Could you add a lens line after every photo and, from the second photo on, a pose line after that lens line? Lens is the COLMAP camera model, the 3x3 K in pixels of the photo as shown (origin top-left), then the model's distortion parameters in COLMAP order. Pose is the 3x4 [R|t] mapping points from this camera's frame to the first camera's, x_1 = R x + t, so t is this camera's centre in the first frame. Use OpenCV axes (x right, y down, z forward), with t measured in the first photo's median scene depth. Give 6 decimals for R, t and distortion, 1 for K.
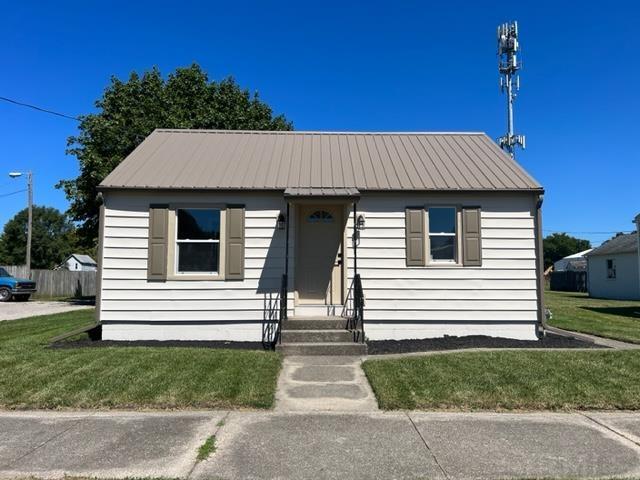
lens RADIAL K [[480.5, 0, 322.3], [0, 480.5, 242.6], [0, 0, 1]] dist [0.038520, -0.039033]
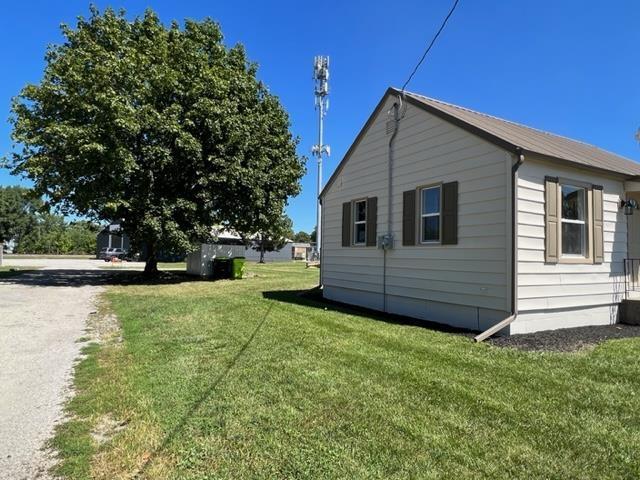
lens RADIAL K [[402.3, 0, 318.9], [0, 402.3, 241.1], [0, 0, 1]] dist [-0.002785, -0.000004]
pose [[0.900851, 0.032820, 0.432886, -1.037731], [-0.050046, 0.998341, 0.028456, 0.036947], [-0.431234, -0.047299, 0.900999, 0.508250]]
